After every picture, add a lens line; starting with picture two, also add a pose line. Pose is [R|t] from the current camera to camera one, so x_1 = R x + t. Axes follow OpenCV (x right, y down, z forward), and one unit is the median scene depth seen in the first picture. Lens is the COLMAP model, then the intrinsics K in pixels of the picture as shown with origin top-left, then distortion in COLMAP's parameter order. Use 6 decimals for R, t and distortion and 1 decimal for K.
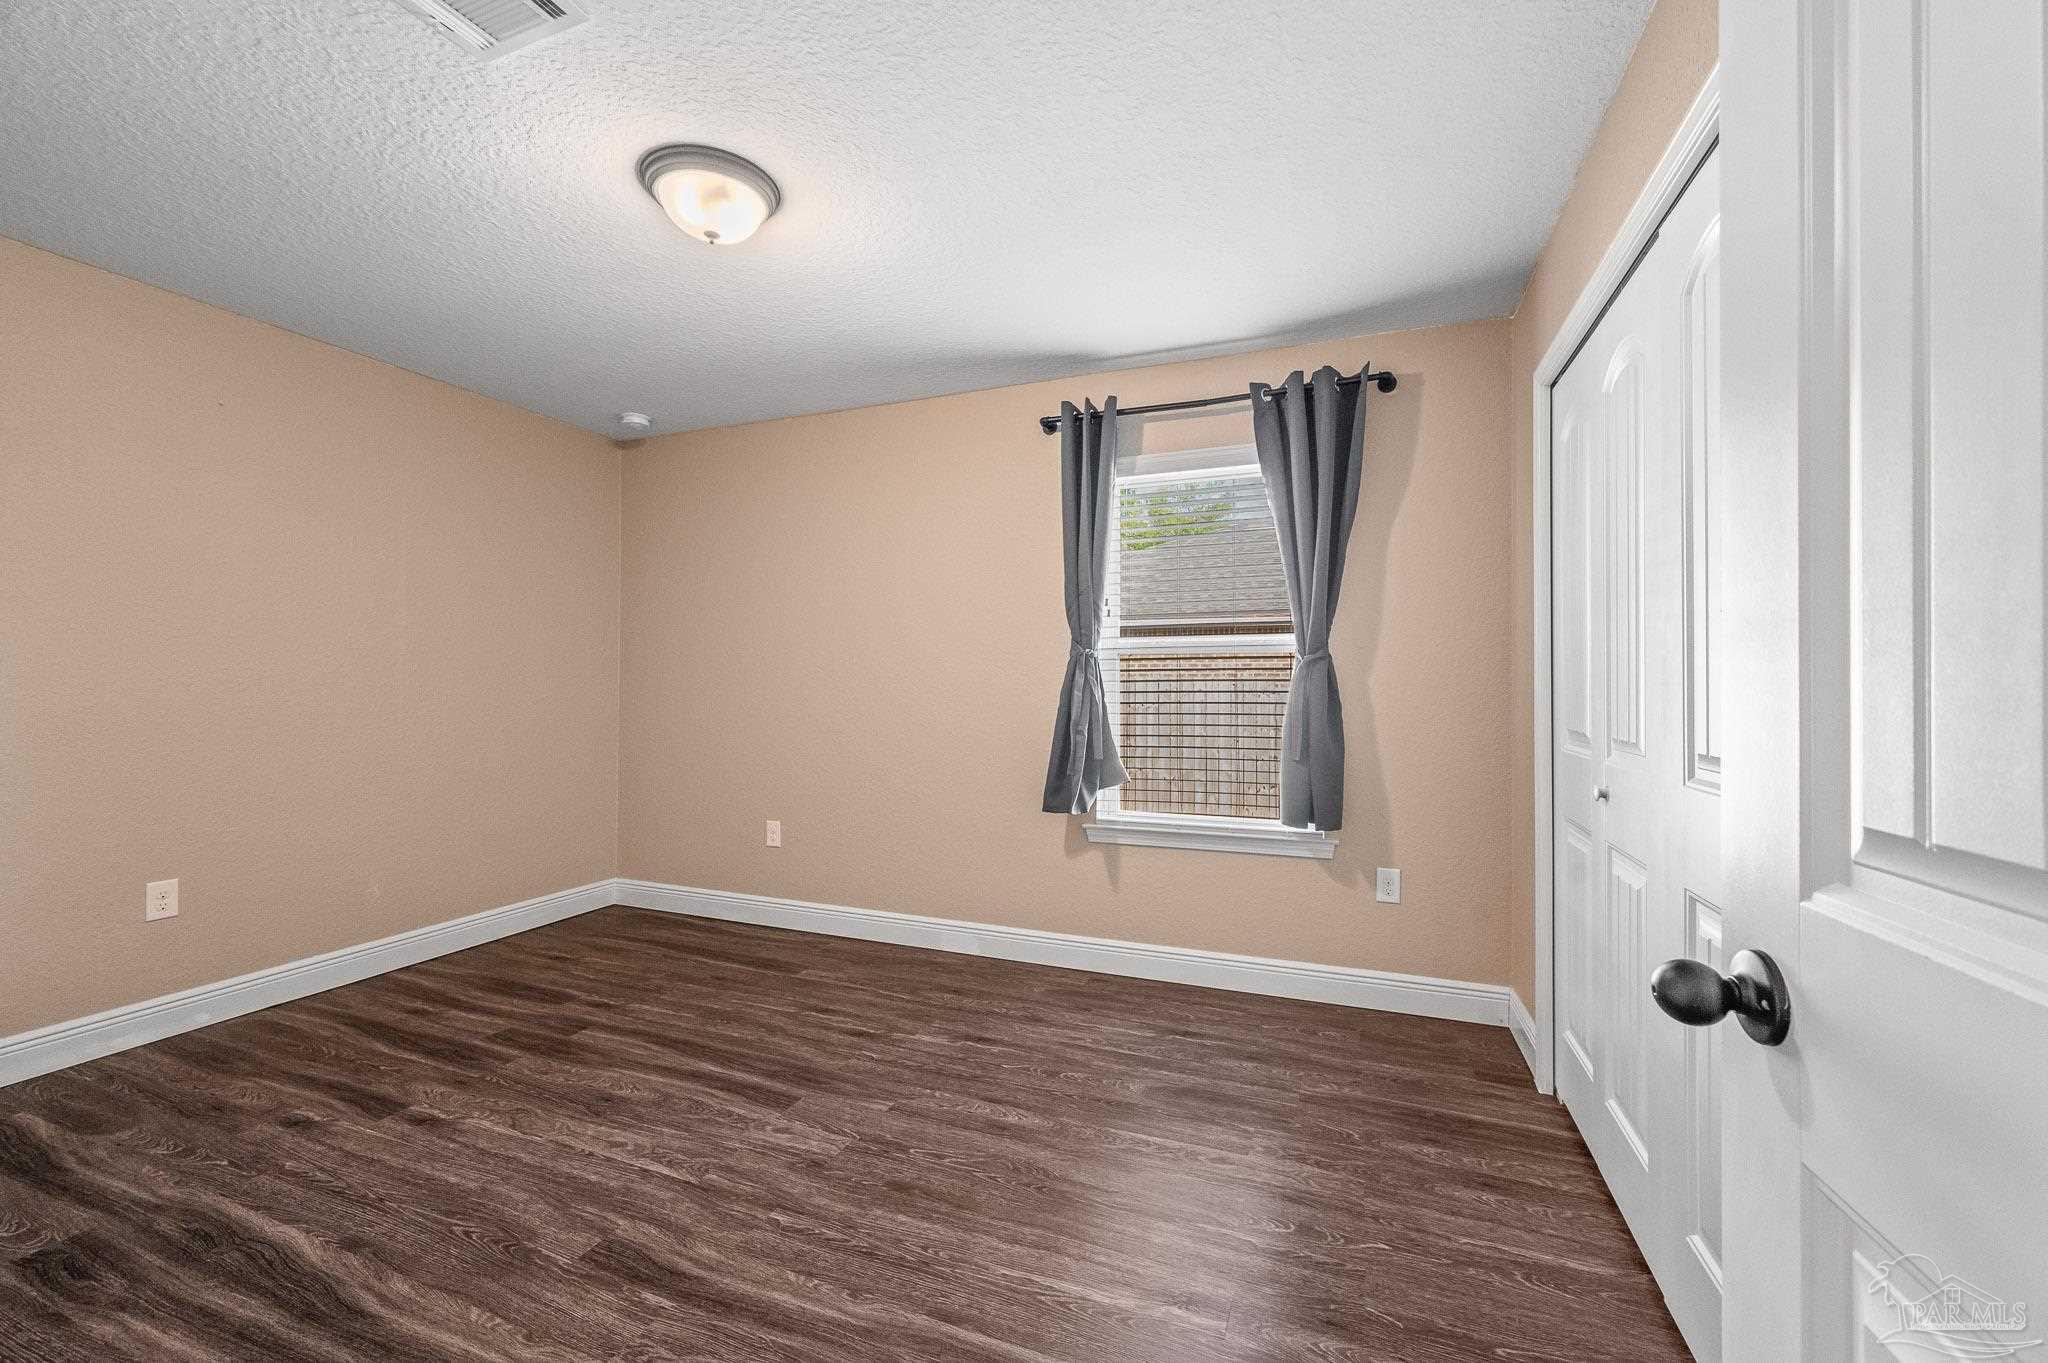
lens RADIAL K [[817.9, 0, 1029.6], [0, 817.9, 680.2], [0, 0, 1]] dist [-0.002233, 0.000058]
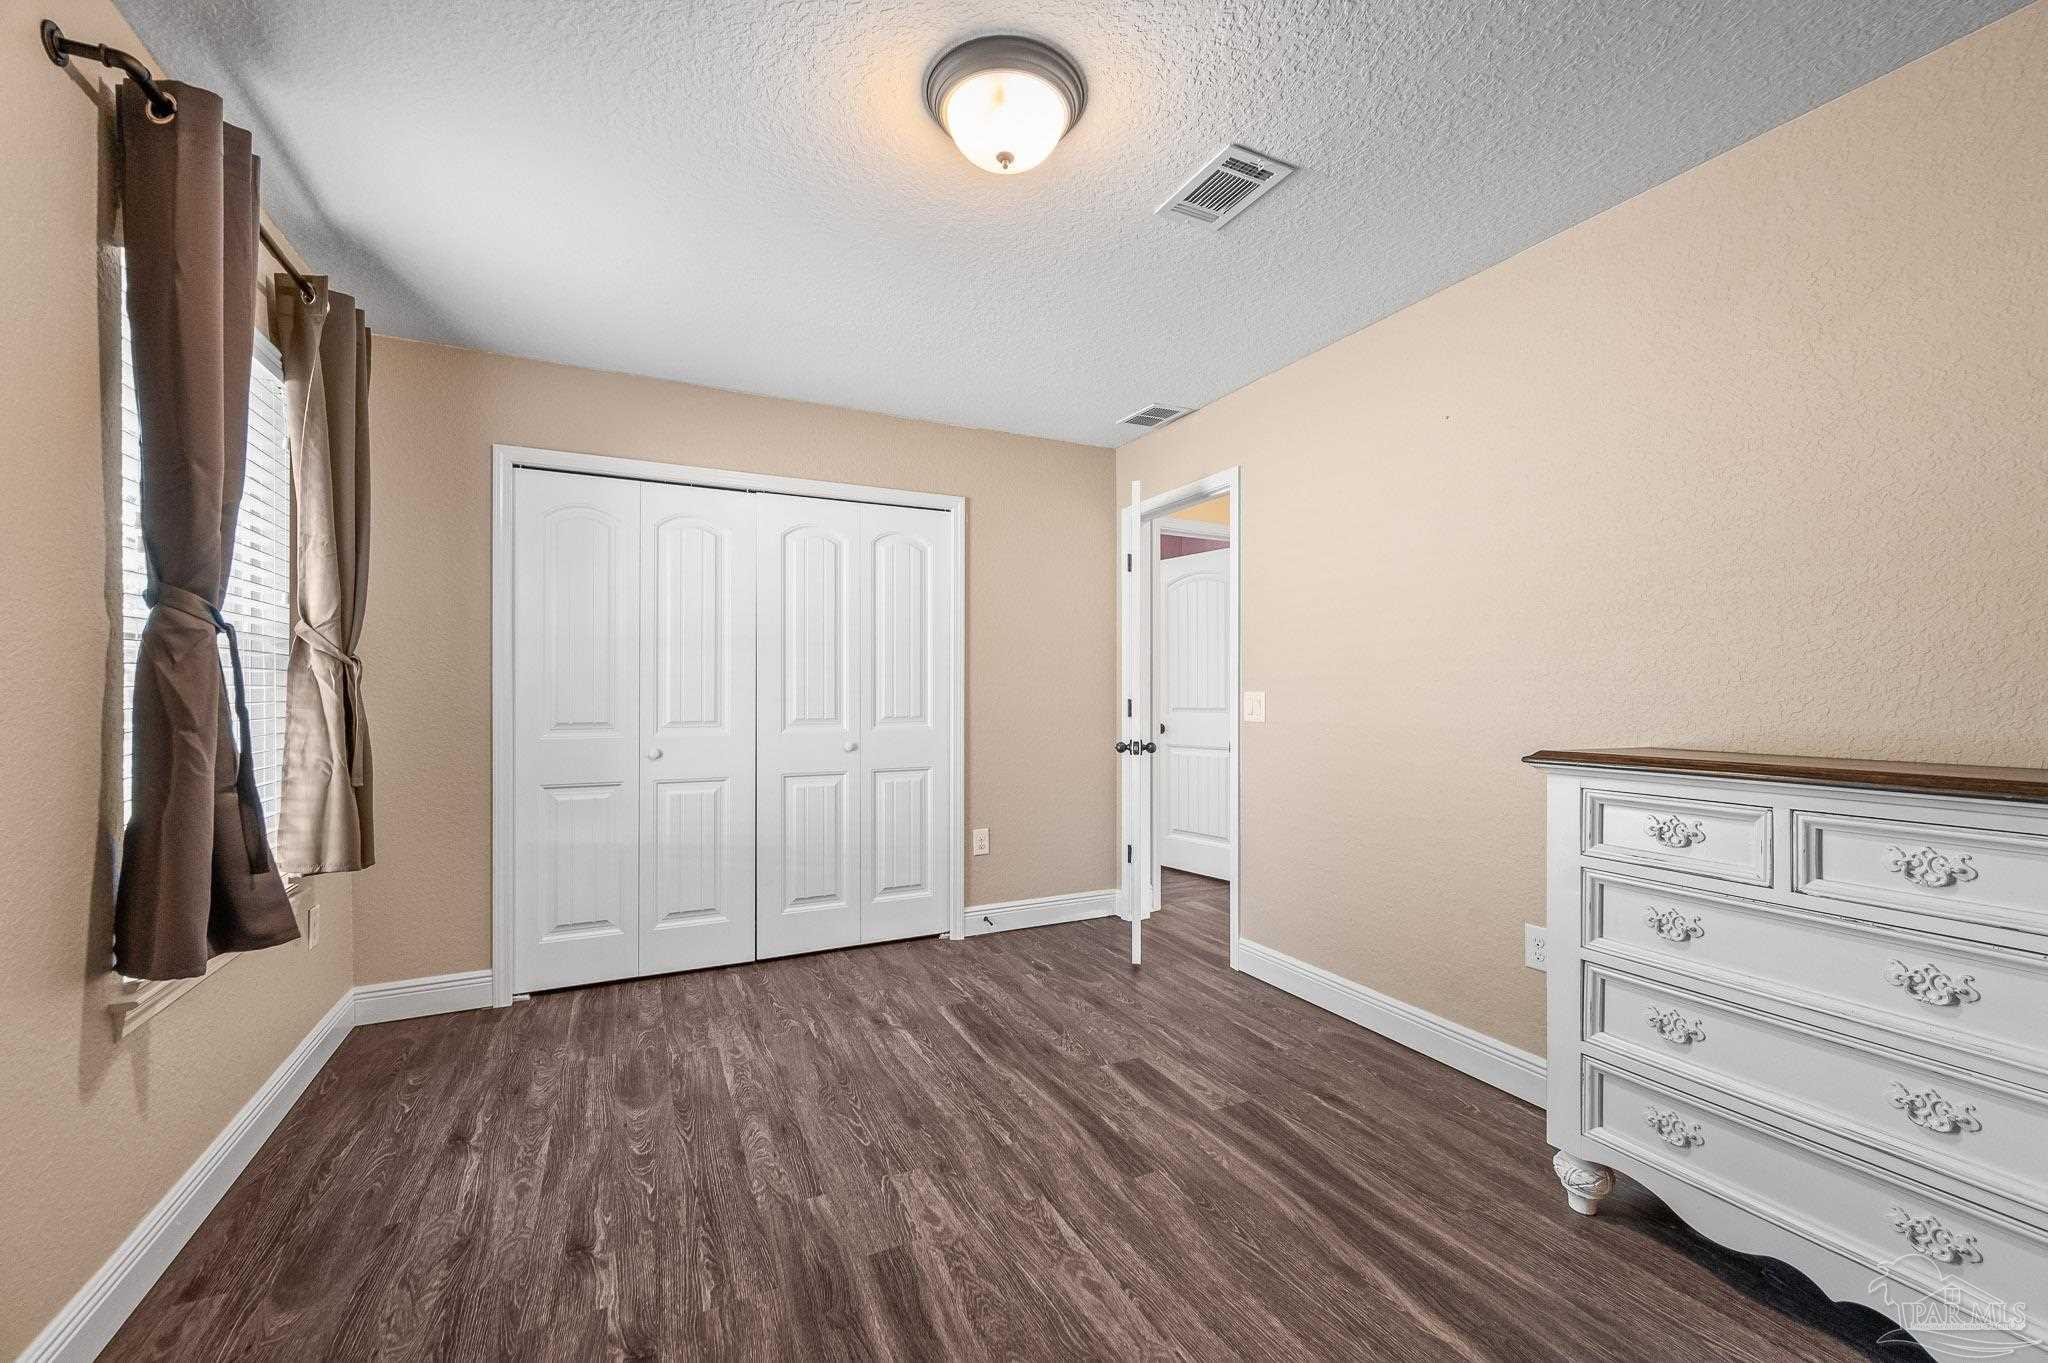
lens RADIAL K [[817.9, 0, 1029.6], [0, 817.9, 680.2], [0, 0, 1]] dist [-0.002233, 0.000058]
pose [[-0.743321, 0.007200, 0.668896, -1.038553], [-0.004302, 0.999870, -0.015544, 0.005274], [-0.668921, -0.014432, -0.743193, 1.716090]]
